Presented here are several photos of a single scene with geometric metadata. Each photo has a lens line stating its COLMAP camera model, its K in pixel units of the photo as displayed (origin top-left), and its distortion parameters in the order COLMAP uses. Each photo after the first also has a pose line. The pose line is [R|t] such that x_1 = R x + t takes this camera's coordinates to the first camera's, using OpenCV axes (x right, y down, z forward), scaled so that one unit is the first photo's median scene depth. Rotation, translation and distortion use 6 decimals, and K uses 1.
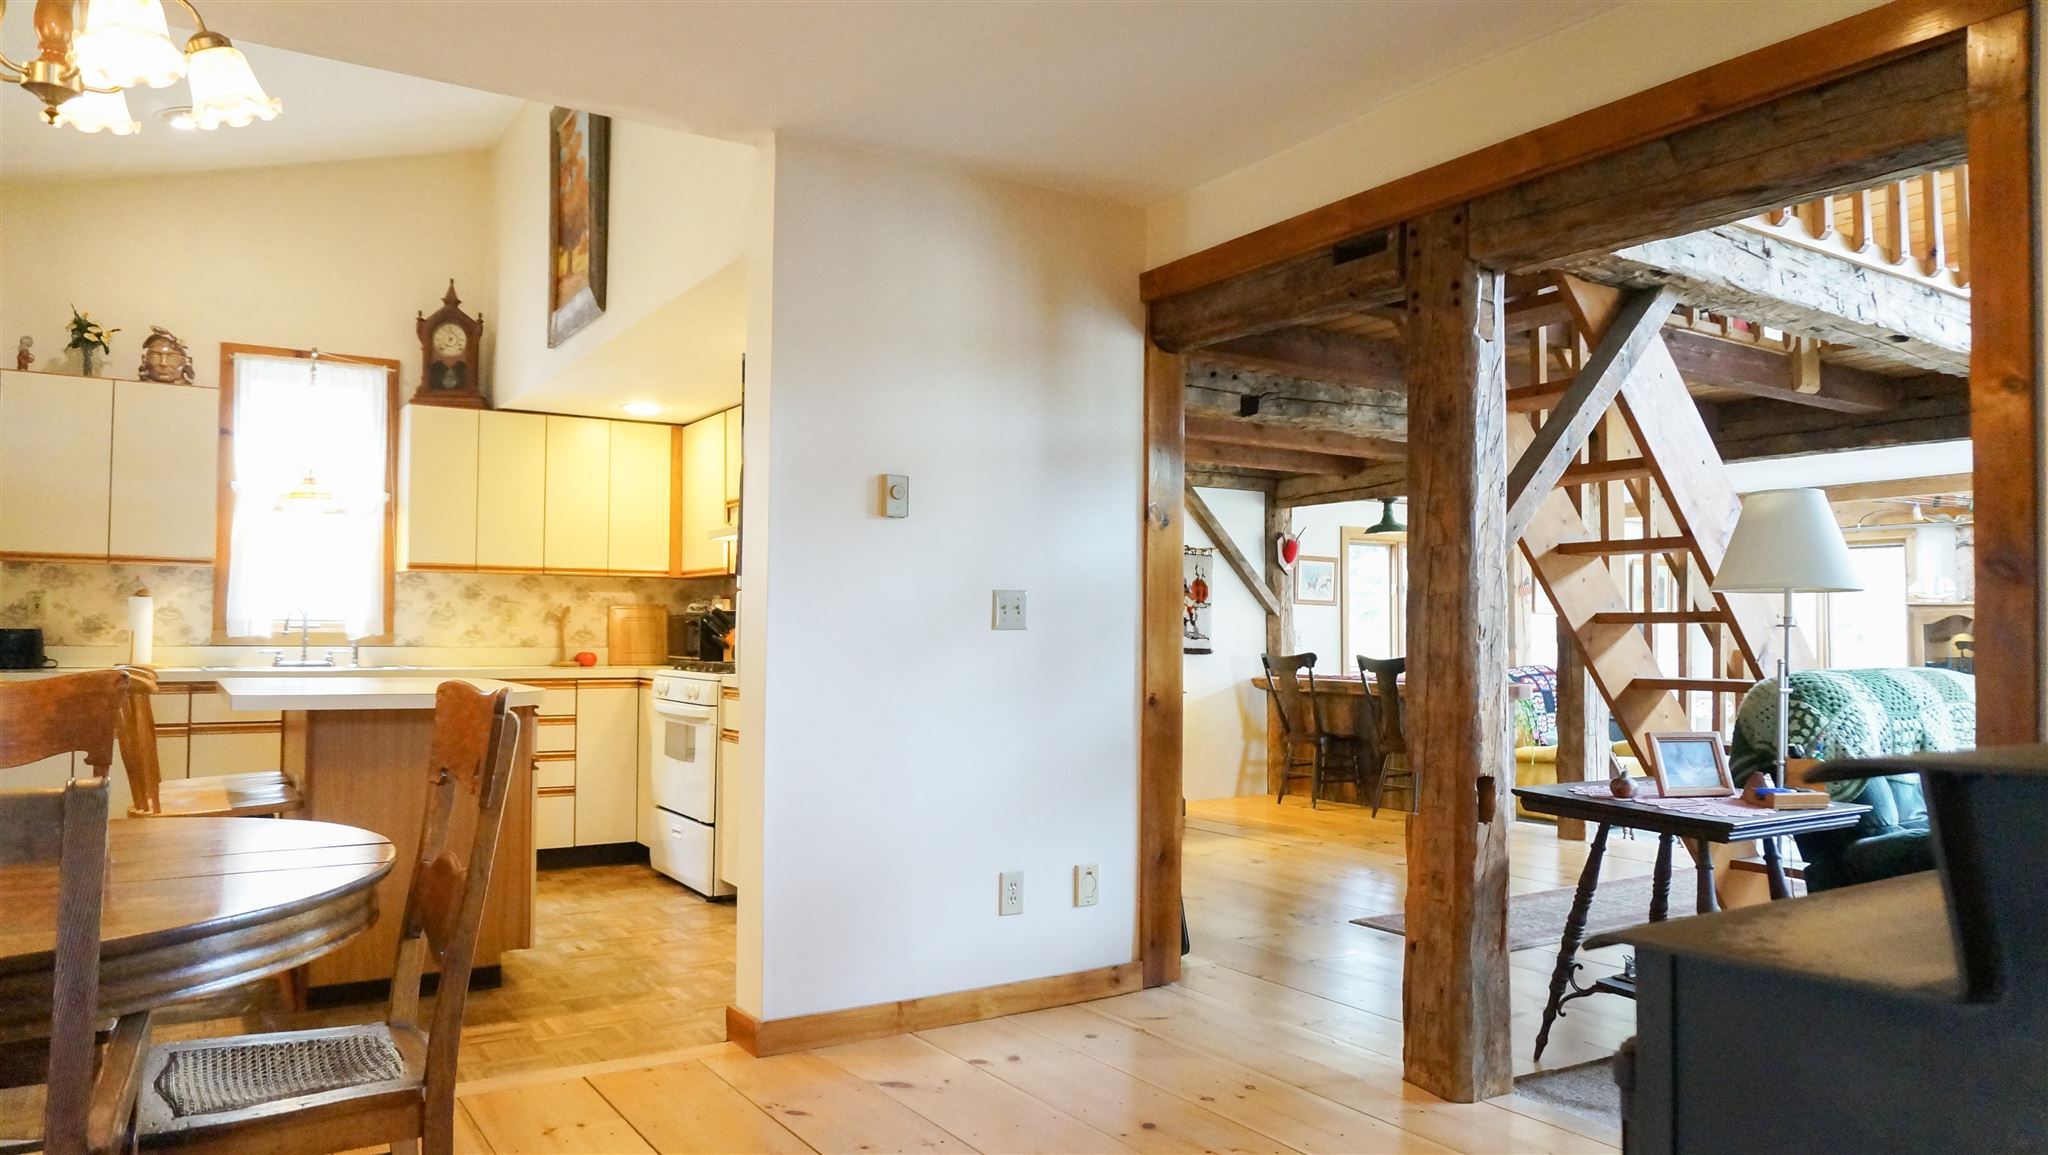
lens RADIAL K [[1361.4, 0, 1024.0], [0, 1361.4, 577.5], [0, 0, 1]] dist [-0.037833, 0.020103]
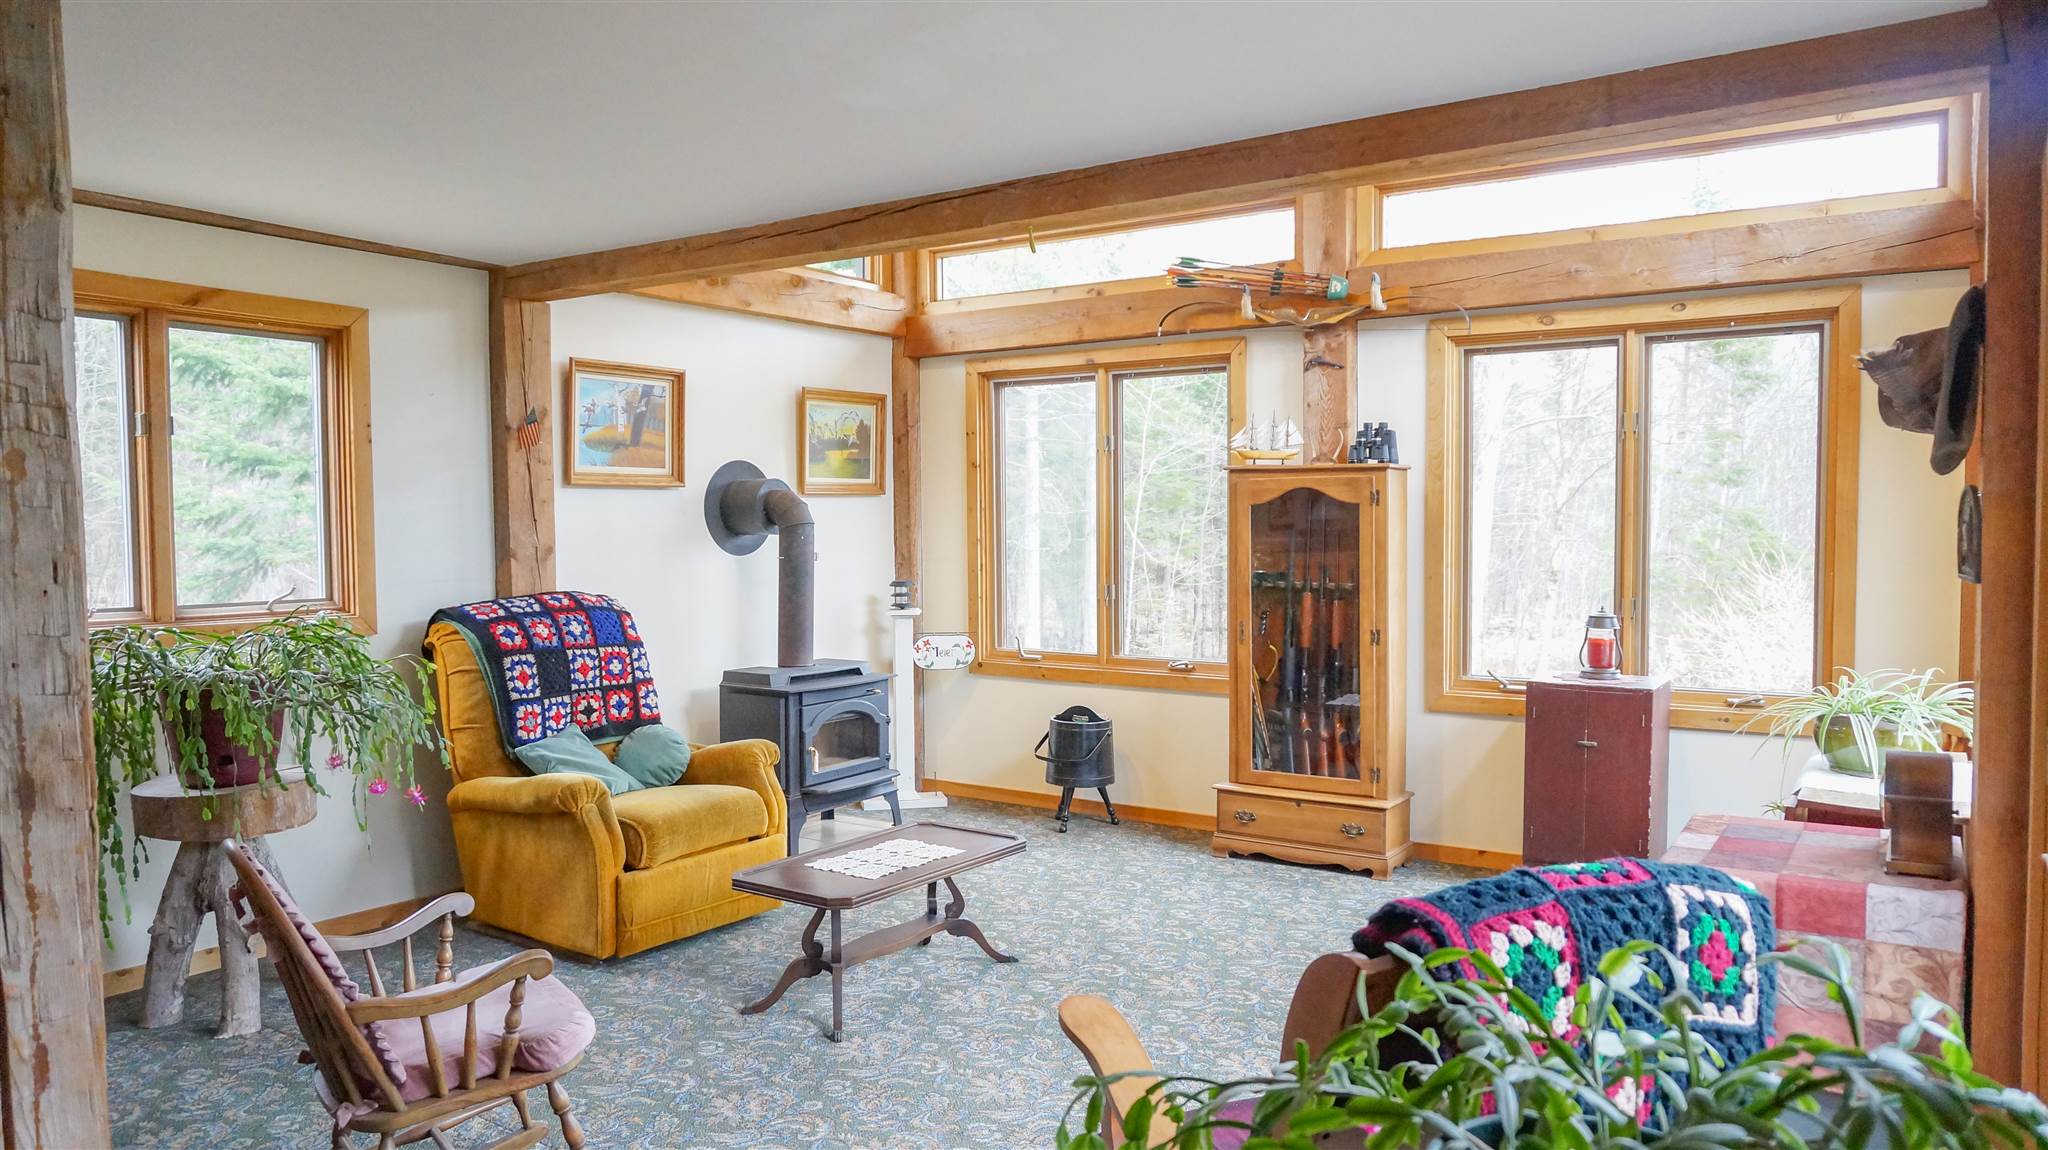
lens RADIAL K [[1361.4, 0, 1024.0], [0, 1361.4, 575.0], [0, 0, 1]] dist [-0.037833, 0.020103]
pose [[0.918806, -0.022541, 0.394065, 0.403744], [-0.008745, 0.996960, 0.077417, 0.023313], [-0.394612, -0.074577, 0.915816, 0.582767]]
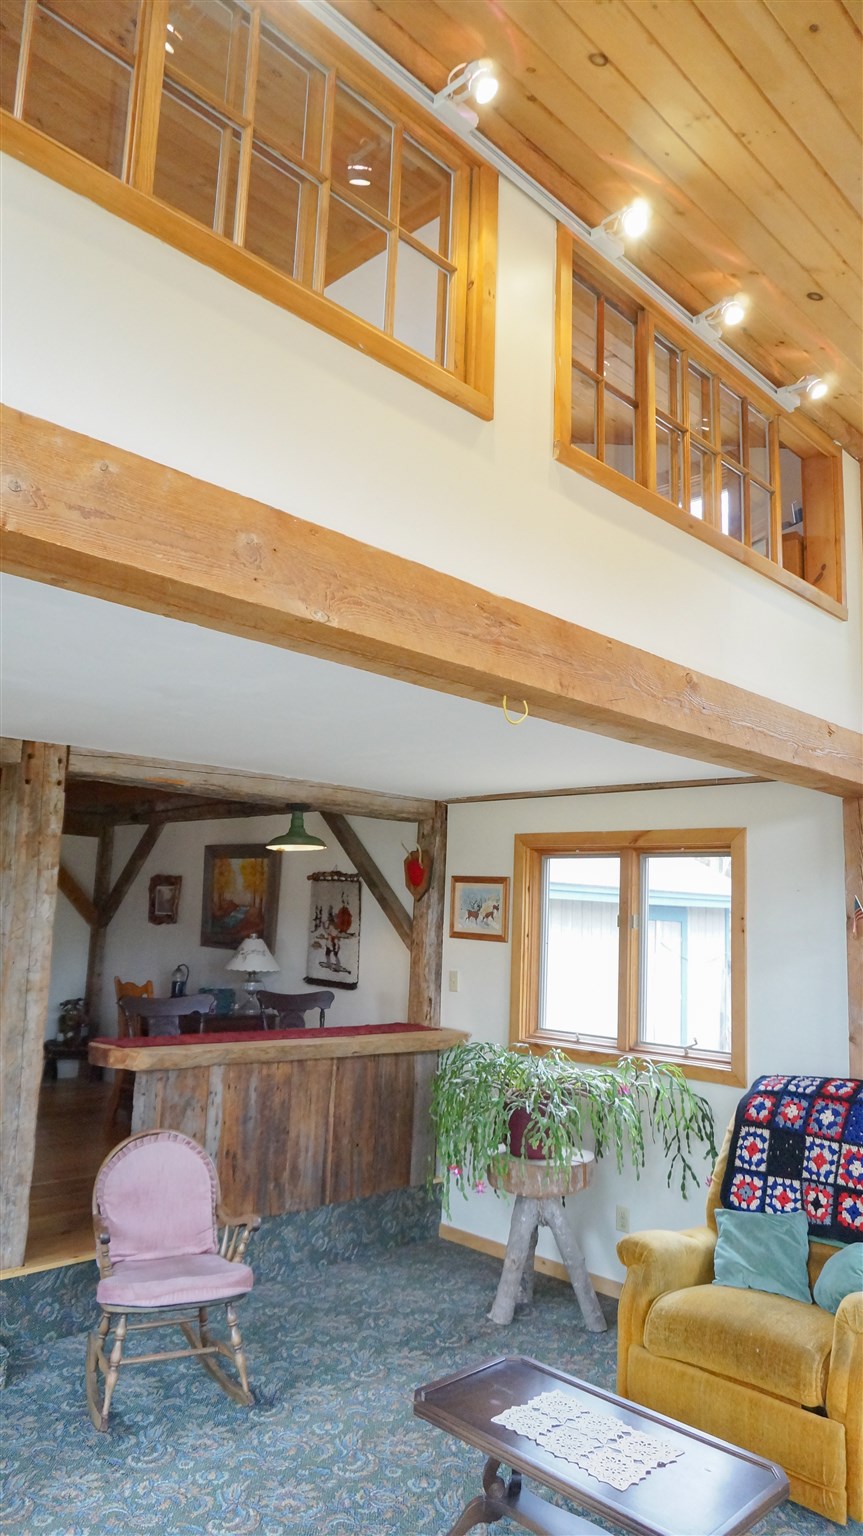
lens RADIAL K [[1021.1, 0, 431.5], [0, 1021.1, 768.0], [0, 0, 1]] dist [-0.037833, 0.020103]
pose [[0.218421, -0.137570, -0.966109, 0.830839], [0.003851, 0.990127, -0.140120, 0.005011], [0.975847, 0.026885, 0.216794, 0.899313]]
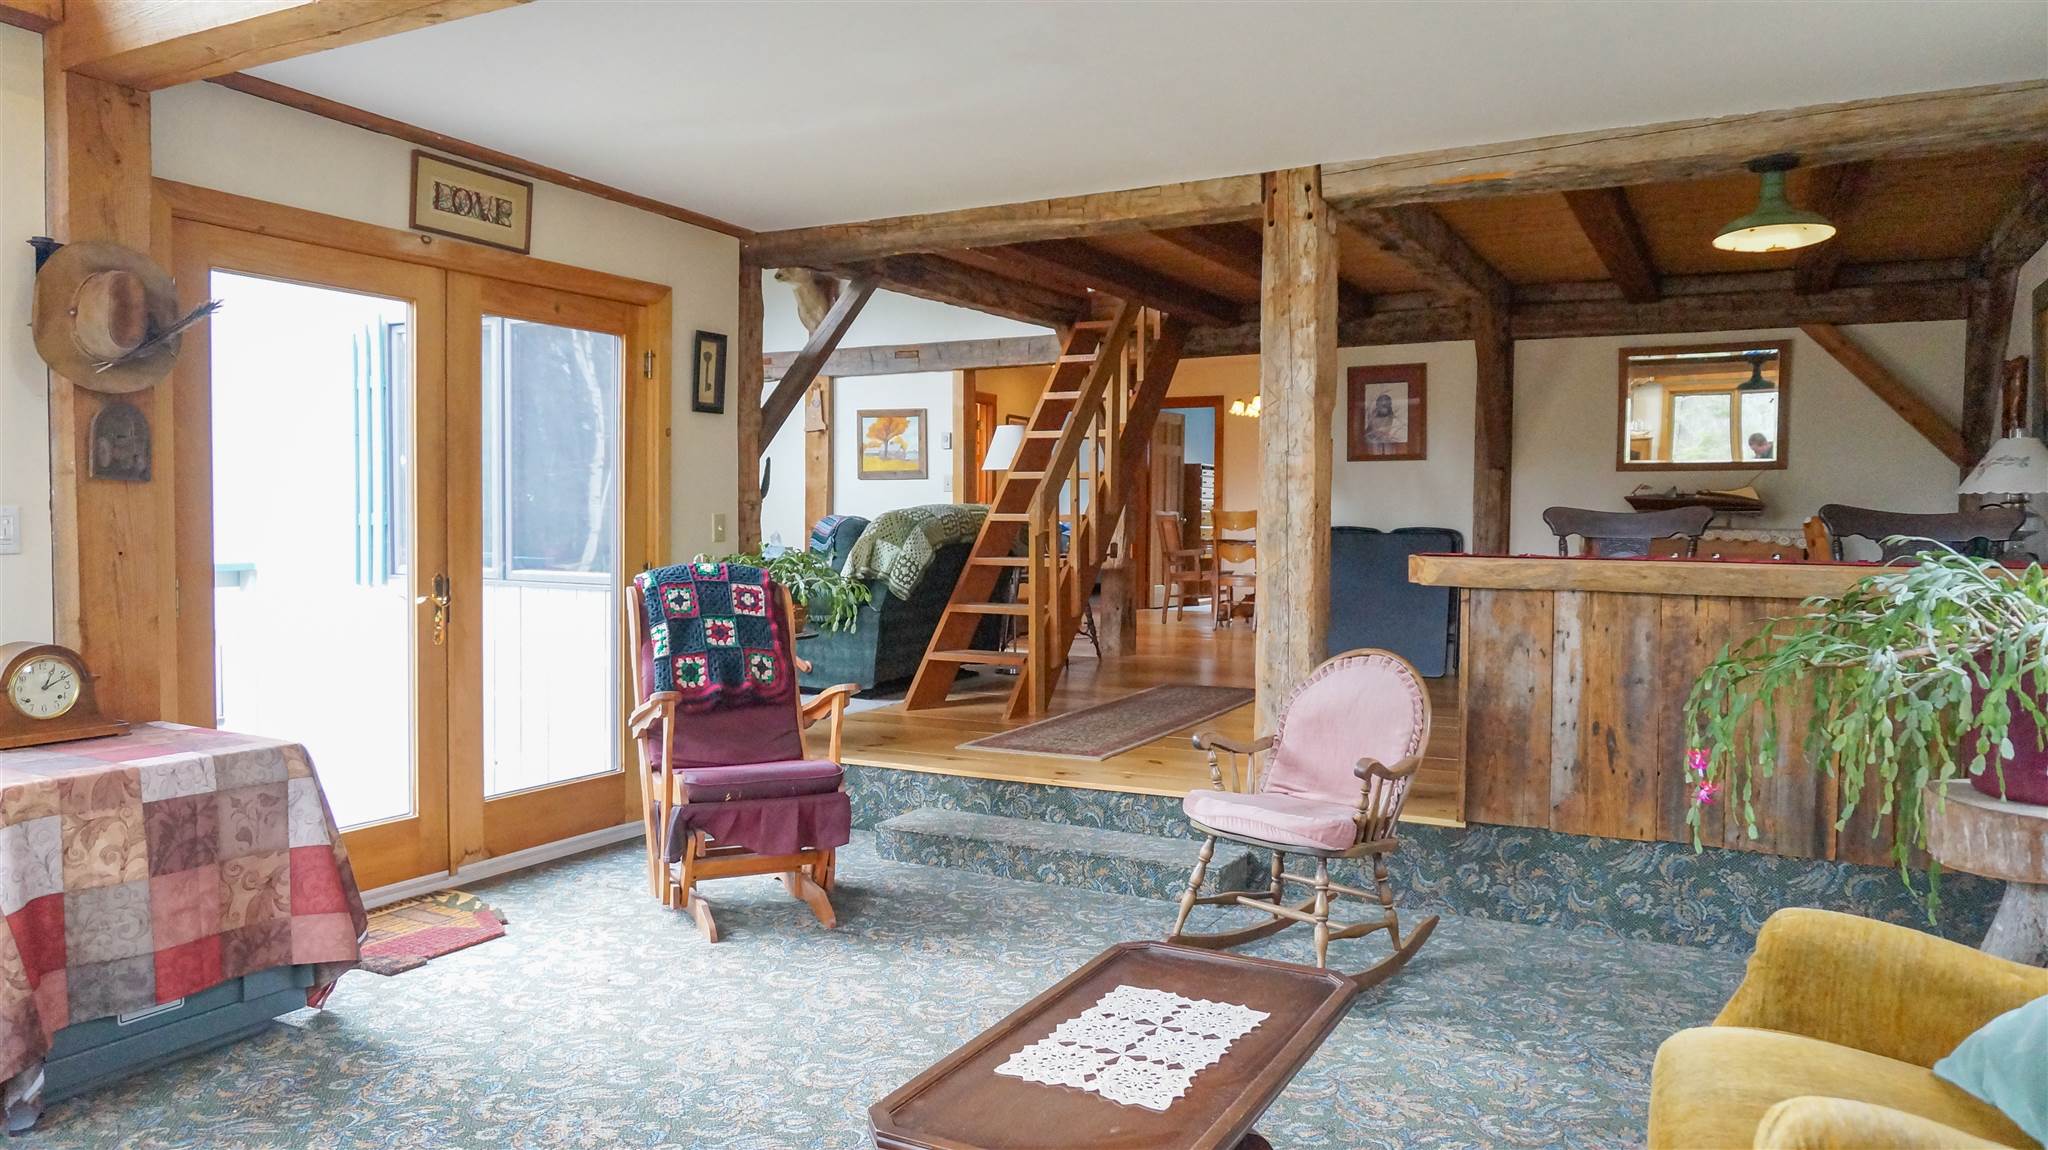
lens RADIAL K [[1361.4, 0, 1024.0], [0, 1361.4, 575.0], [0, 0, 1]] dist [-0.037833, 0.020103]
pose [[-0.873558, 0.009390, -0.486629, 0.665141], [0.009646, 0.999952, 0.001978, 0.073081], [0.486624, -0.002966, -0.873606, 1.211664]]
